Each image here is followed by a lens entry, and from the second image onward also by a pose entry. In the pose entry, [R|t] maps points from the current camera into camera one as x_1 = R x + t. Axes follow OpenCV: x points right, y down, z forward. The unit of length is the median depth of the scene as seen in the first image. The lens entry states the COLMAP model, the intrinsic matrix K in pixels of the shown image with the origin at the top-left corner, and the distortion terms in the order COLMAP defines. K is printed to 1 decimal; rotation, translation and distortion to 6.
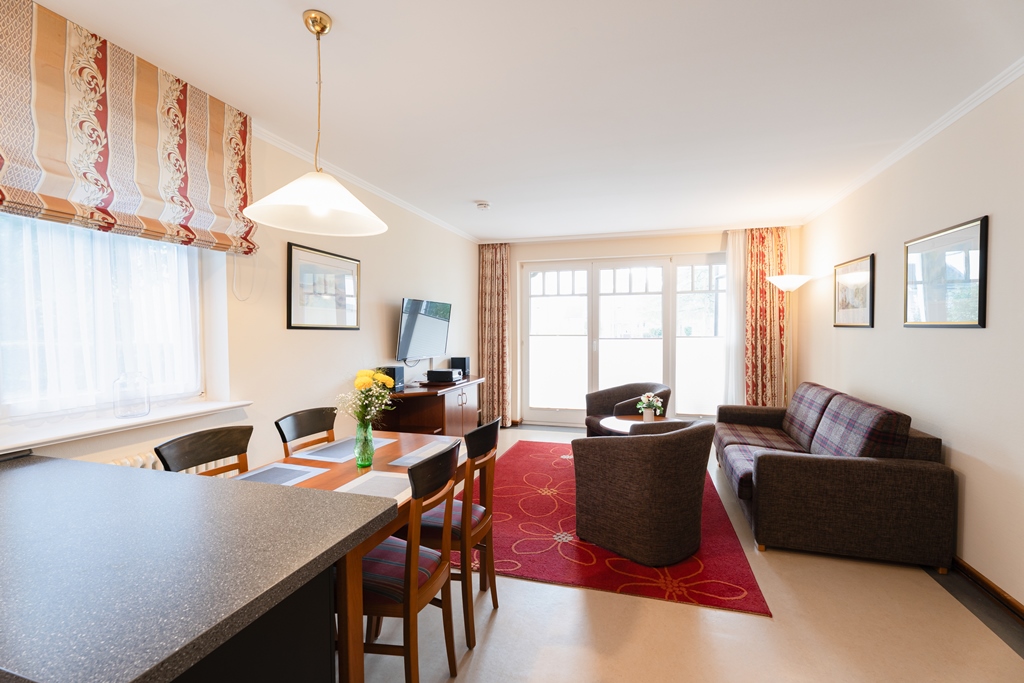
lens RADIAL K [[450.5, 0, 515.6], [0, 450.5, 344.4], [0, 0, 1]] dist [-0.000172, 0.000053]
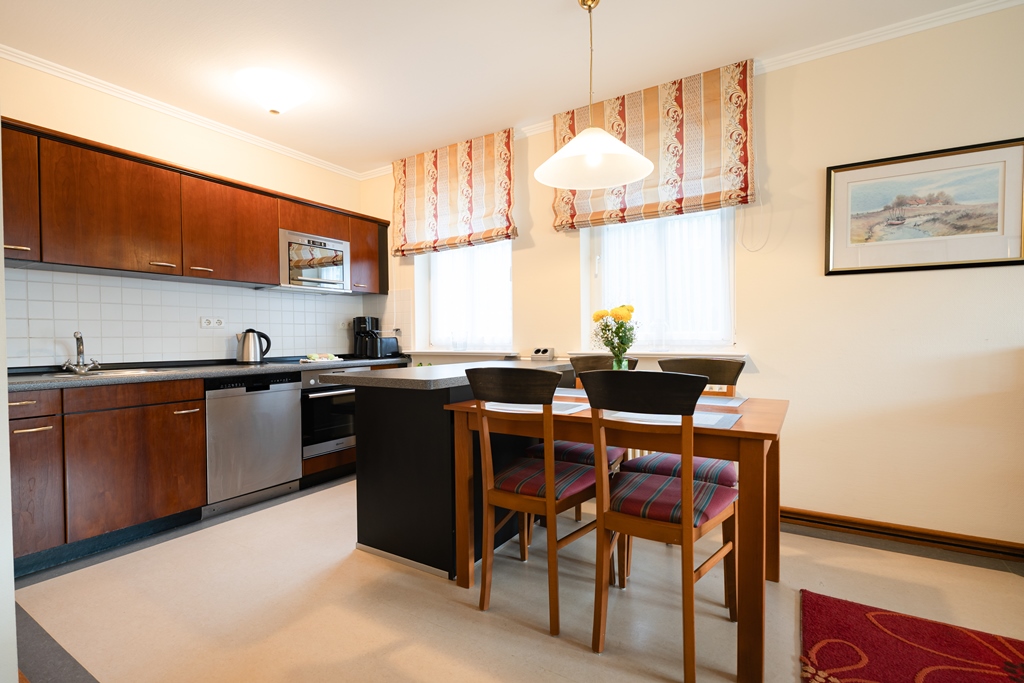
lens RADIAL K [[450.5, 0, 515.6], [0, 450.5, 344.4], [0, 0, 1]] dist [-0.000172, 0.000053]
pose [[-0.241376, 0.013586, -0.970337, 0.509439], [-0.024269, 0.999505, 0.020031, 0.105944], [0.970128, 0.028384, -0.240926, 0.806557]]
